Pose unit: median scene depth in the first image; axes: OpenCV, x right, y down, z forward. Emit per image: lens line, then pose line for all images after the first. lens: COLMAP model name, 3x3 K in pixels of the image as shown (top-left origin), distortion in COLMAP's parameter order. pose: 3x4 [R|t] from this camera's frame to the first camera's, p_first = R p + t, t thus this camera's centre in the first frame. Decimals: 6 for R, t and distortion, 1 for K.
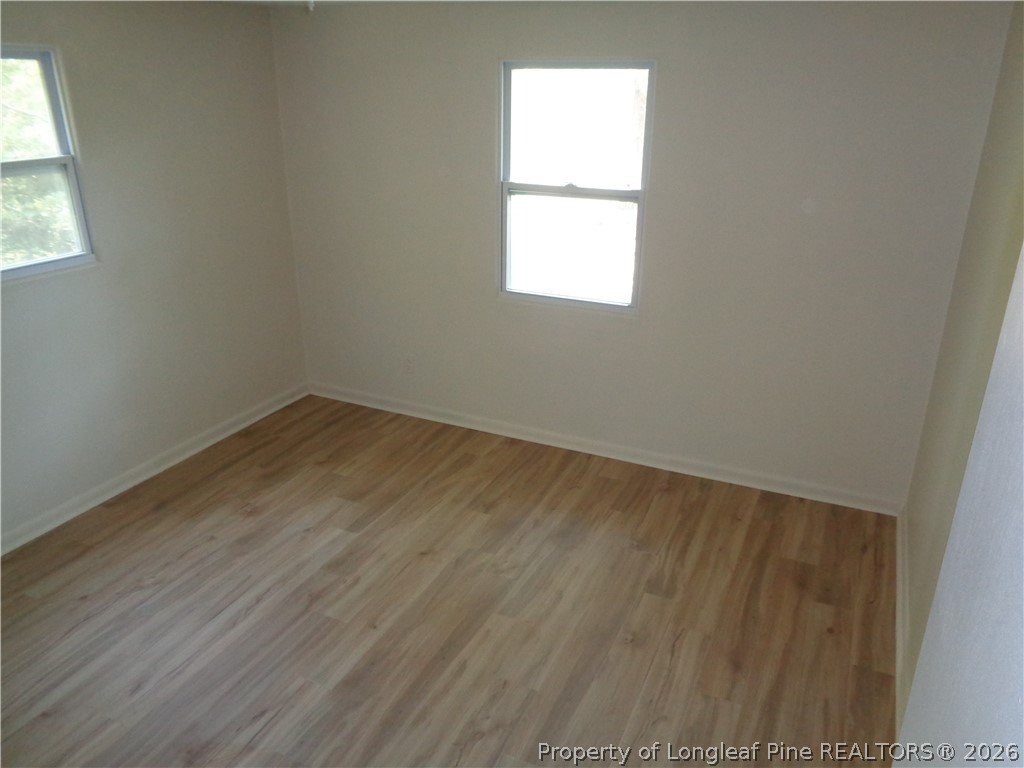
lens RADIAL K [[762.6, 0, 513.0], [0, 762.6, 384.4], [0, 0, 1]] dist [-0.012956, 0.005518]
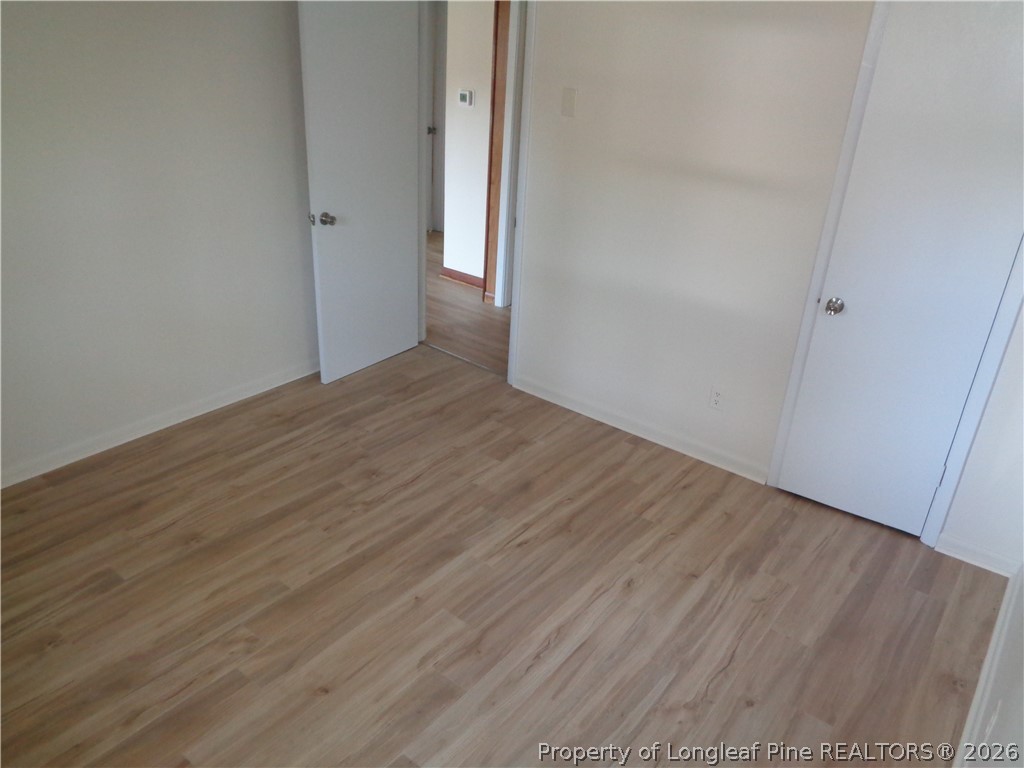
lens RADIAL K [[762.6, 0, 512.8], [0, 762.6, 384.1], [0, 0, 1]] dist [-0.012956, 0.005518]
pose [[-0.971678, -0.153460, 0.179697, -0.439812], [0.027229, 0.682663, 0.730226, -0.585010], [-0.234734, 0.714437, -0.659150, 1.435147]]
